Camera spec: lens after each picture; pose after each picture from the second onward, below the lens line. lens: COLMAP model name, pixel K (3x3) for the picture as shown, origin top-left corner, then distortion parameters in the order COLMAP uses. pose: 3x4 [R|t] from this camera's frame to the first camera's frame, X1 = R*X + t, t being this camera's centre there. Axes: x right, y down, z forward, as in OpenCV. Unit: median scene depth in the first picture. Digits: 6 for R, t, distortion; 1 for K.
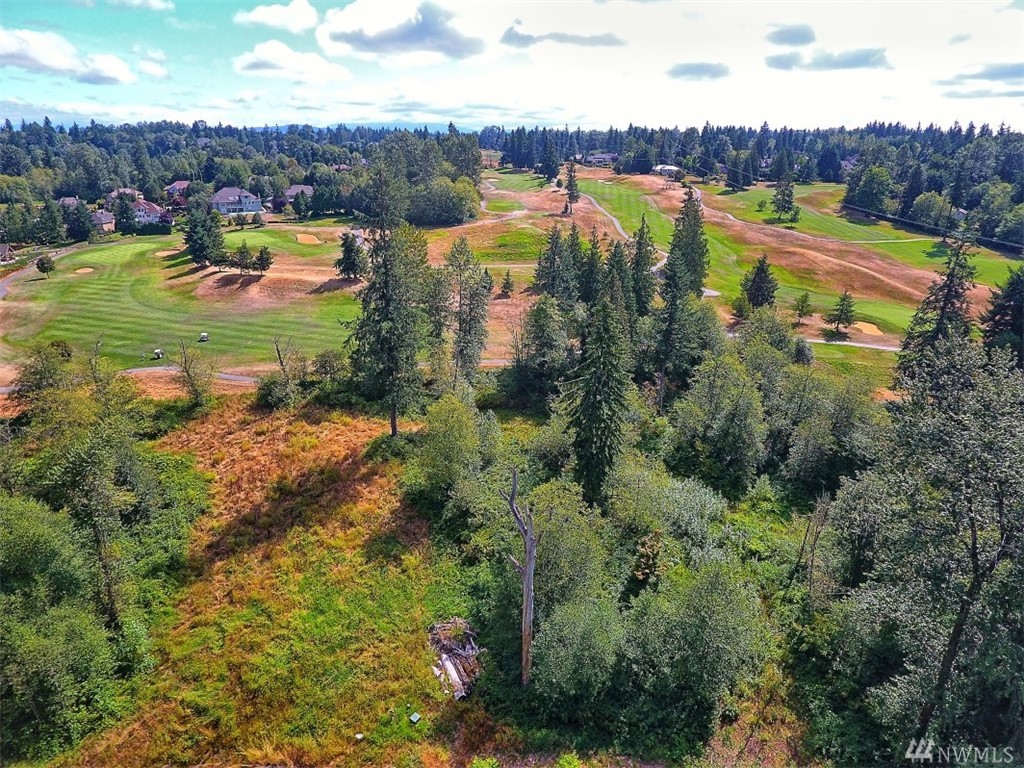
lens RADIAL K [[599.1, 0, 512.3], [0, 599.1, 370.6], [0, 0, 1]] dist [-0.006913, -0.001063]
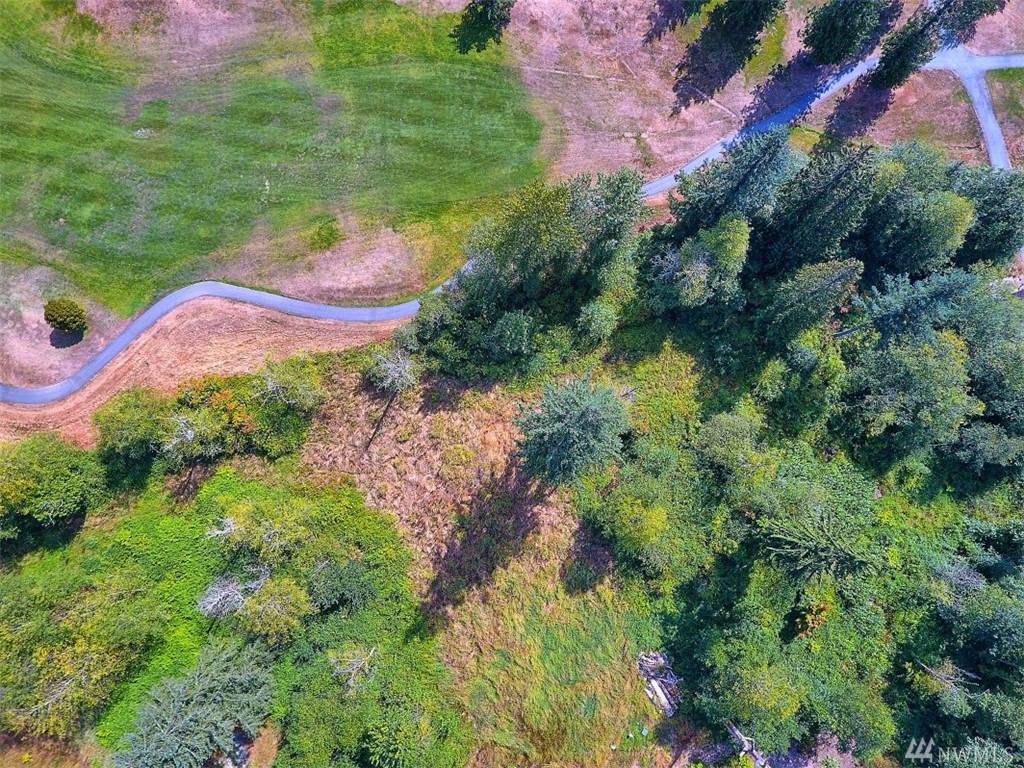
lens RADIAL K [[598.4, 0, 512.0], [0, 598.4, 371.1], [0, 0, 1]] dist [-0.005610, -0.002629]
pose [[0.995636, -0.092955, 0.008259, -0.211668], [0.039716, 0.502152, 0.863867, -0.618162], [-0.084449, -0.859769, 0.503653, 0.513107]]
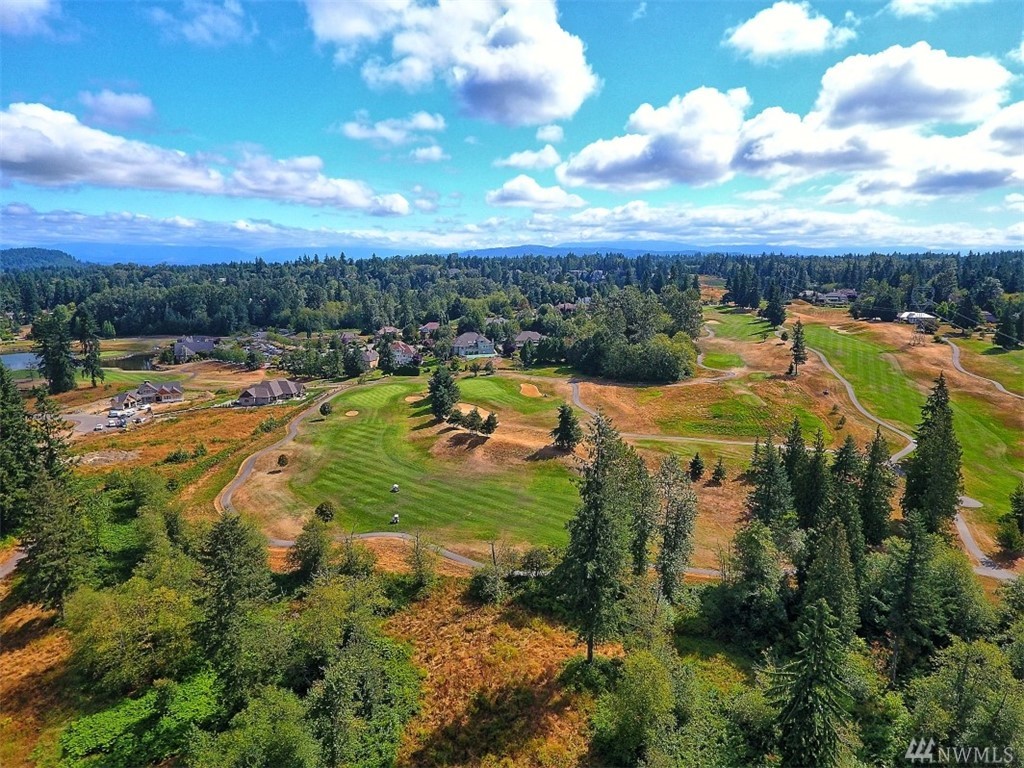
lens RADIAL K [[599.1, 0, 512.3], [0, 599.1, 370.6], [0, 0, 1]] dist [-0.006913, -0.001063]
pose [[0.938156, 0.053037, -0.342126, 0.000728], [-0.112941, 0.981020, -0.157621, -0.164586], [0.327273, 0.186513, 0.926340, -0.061632]]
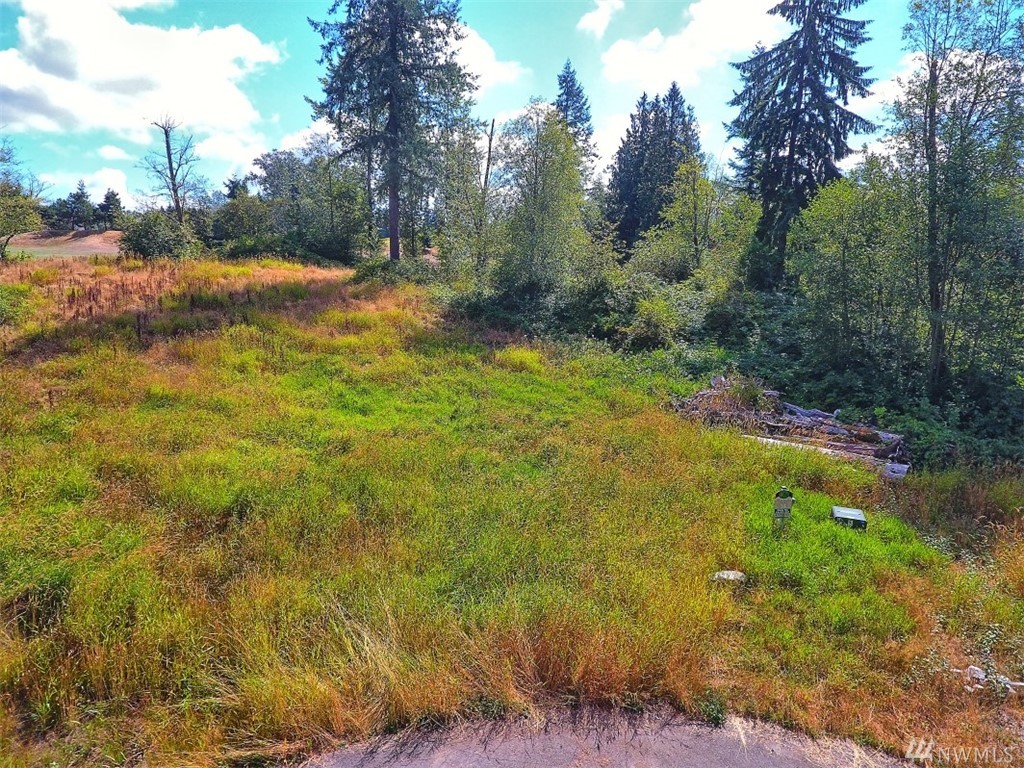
lens RADIAL K [[599.1, 0, 512.3], [0, 599.1, 370.6], [0, 0, 1]] dist [-0.006913, -0.001063]
pose [[0.969726, -0.032440, 0.242032, -0.187486], [0.080562, 0.978146, -0.191678, 0.269422], [-0.230525, 0.205374, 0.951147, 0.364427]]
